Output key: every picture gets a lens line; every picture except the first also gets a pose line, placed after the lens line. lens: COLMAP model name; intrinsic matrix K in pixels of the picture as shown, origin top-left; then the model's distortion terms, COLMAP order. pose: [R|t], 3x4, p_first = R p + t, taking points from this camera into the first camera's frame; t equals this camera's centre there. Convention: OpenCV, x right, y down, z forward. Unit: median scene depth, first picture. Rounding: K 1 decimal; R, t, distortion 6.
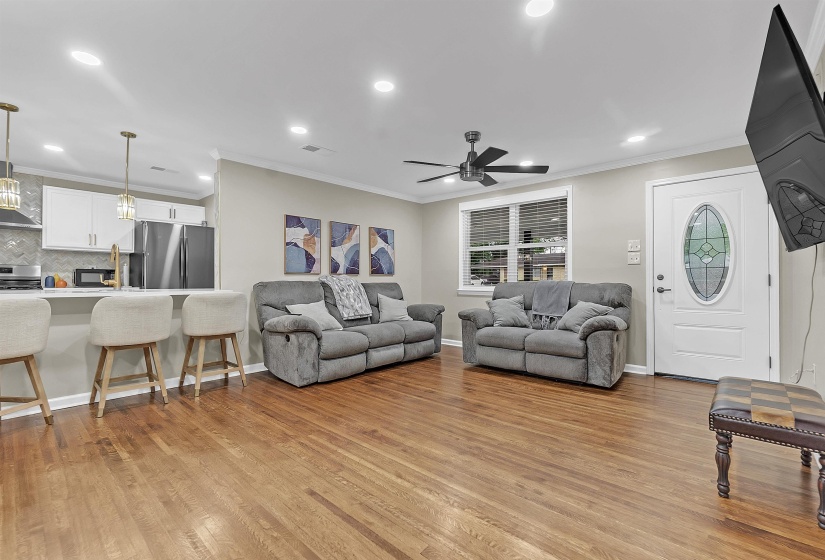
lens RADIAL K [[363.0, 0, 408.0], [0, 363.0, 274.4], [0, 0, 1]] dist [-0.007977, 0.000346]
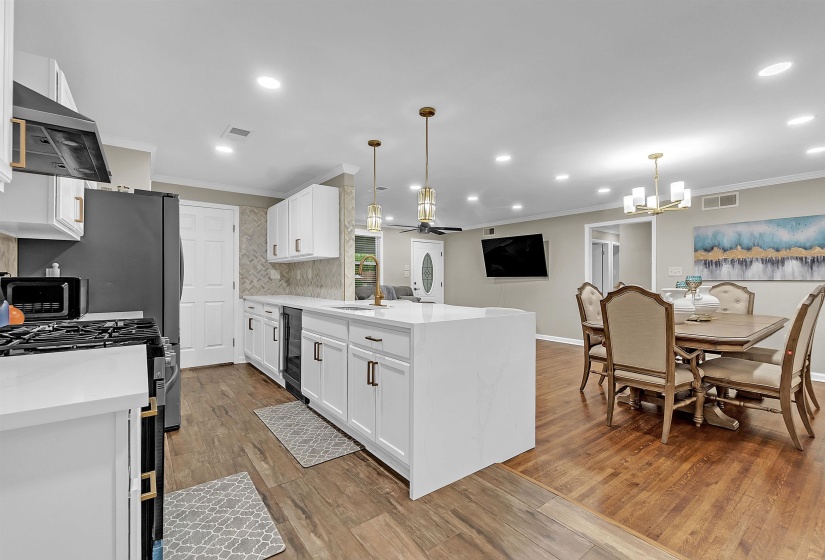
lens RADIAL K [[360.1, 0, 408.9], [0, 360.1, 279.0], [0, 0, 1]] dist [-0.001315, 0.000071]
pose [[0.186874, -0.000539, 0.982384, -1.312163], [-0.019490, 0.999801, 0.004257, -0.023811], [-0.982190, -0.019943, 0.186827, 0.557486]]
